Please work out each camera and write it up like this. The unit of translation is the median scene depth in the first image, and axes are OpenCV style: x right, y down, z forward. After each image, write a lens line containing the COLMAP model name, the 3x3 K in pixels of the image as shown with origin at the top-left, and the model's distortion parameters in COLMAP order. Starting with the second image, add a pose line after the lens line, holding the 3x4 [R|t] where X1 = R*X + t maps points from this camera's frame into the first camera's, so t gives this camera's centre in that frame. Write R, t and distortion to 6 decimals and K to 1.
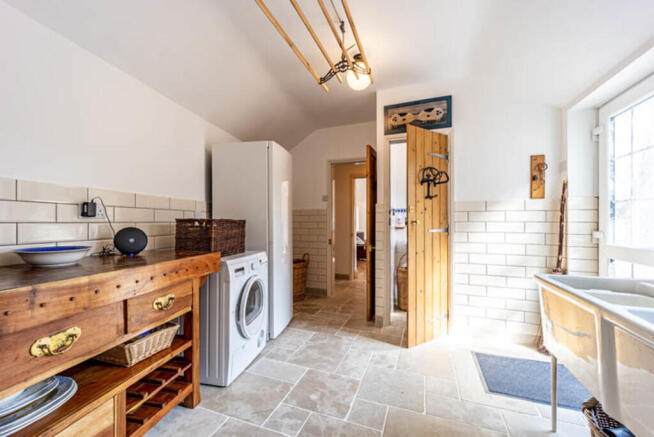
lens RADIAL K [[268.7, 0, 324.3], [0, 268.7, 221.0], [0, 0, 1]] dist [0.001815, 0.000133]
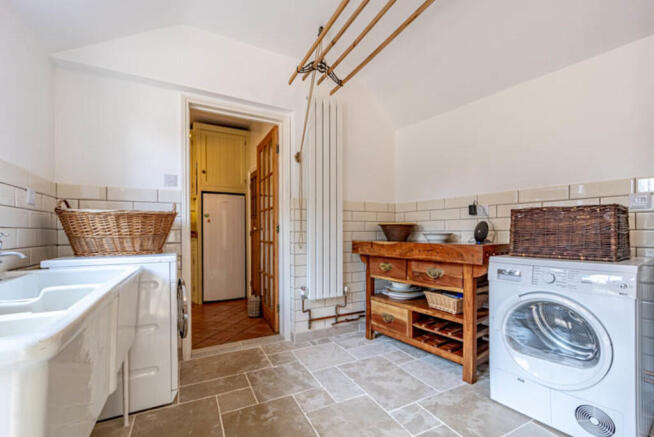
lens RADIAL K [[268.7, 0, 316.9], [0, 268.7, 233.1], [0, 0, 1]] dist [0.001815, 0.000133]
pose [[-0.697065, 0.002471, -0.717003, 0.780065], [0.007559, 0.999964, -0.003902, 0.084669], [0.716968, -0.008140, -0.697059, 1.415291]]
